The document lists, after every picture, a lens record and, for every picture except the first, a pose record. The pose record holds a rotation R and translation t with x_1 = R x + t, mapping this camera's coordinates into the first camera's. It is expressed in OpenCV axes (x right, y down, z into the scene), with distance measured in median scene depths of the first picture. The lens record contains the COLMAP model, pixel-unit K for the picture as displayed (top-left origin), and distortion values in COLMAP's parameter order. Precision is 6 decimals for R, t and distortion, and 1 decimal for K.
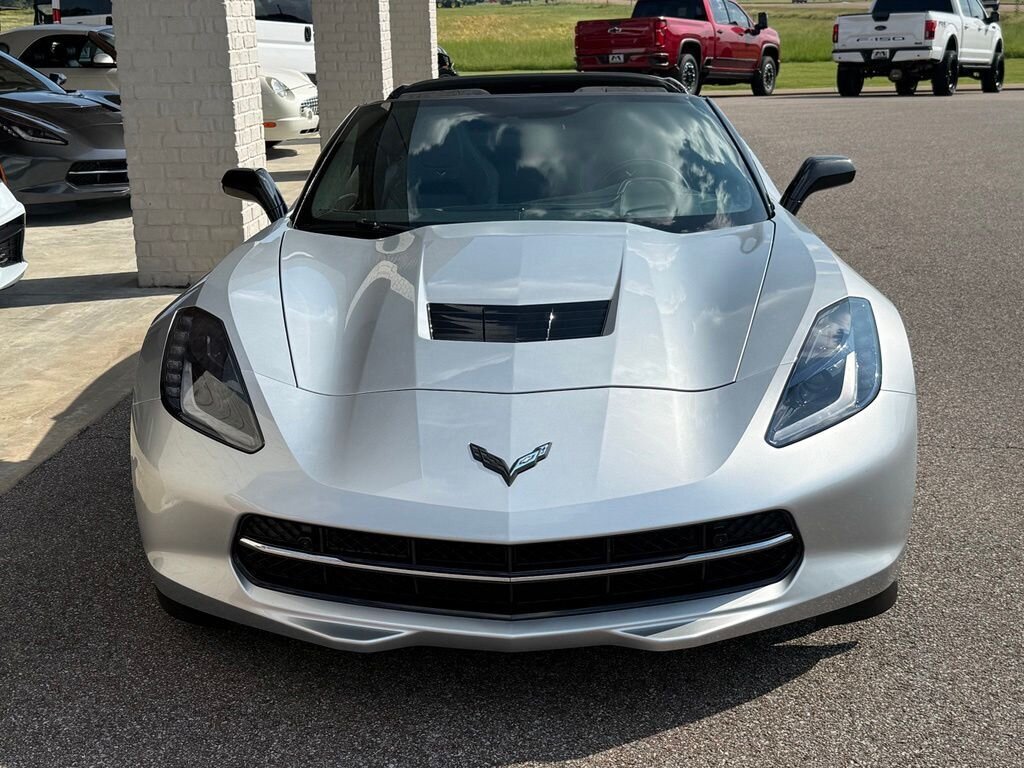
lens RADIAL K [[1426.0, 0, 504.1], [0, 1426.0, 393.0], [0, 0, 1]] dist [0.122017, 0.000000]
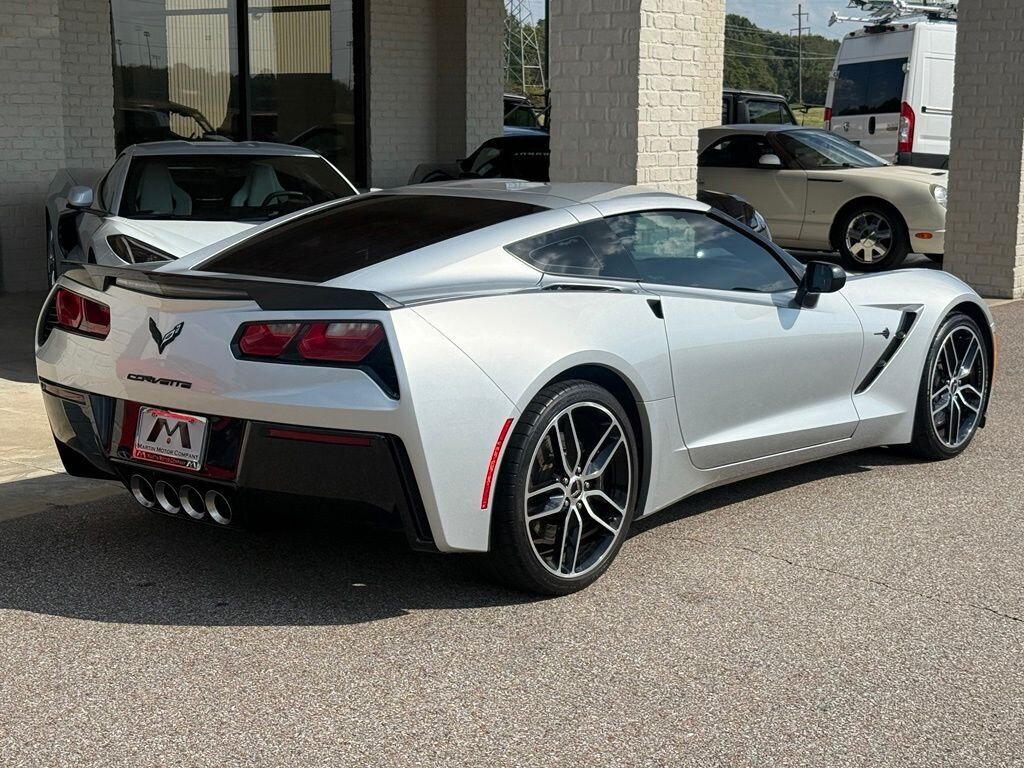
lens RADIAL K [[1698.1, 0, 511.1], [0, 1698.1, 397.8], [0, 0, 1]] dist [0.140630, 0.000000]
pose [[0.823737, 0.123387, -0.553383, 0.419749], [-0.172580, 0.984284, -0.037430, -0.000638], [0.540068, 0.126335, 0.832085, -0.051527]]
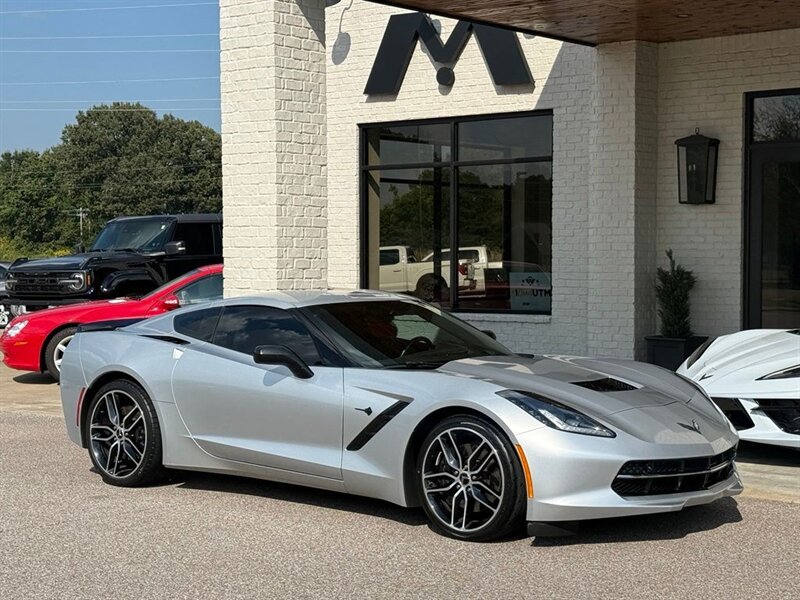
lens RADIAL K [[1454.7, 0, 406.4], [0, 1454.7, 300.3], [0, 0, 1]] dist [0.138917, 0.000000]
pose [[-0.585511, 0.051839, -0.809005, 0.873449], [-0.196457, 0.959132, 0.203643, -0.376639], [0.786499, 0.278170, -0.551399, 1.312135]]
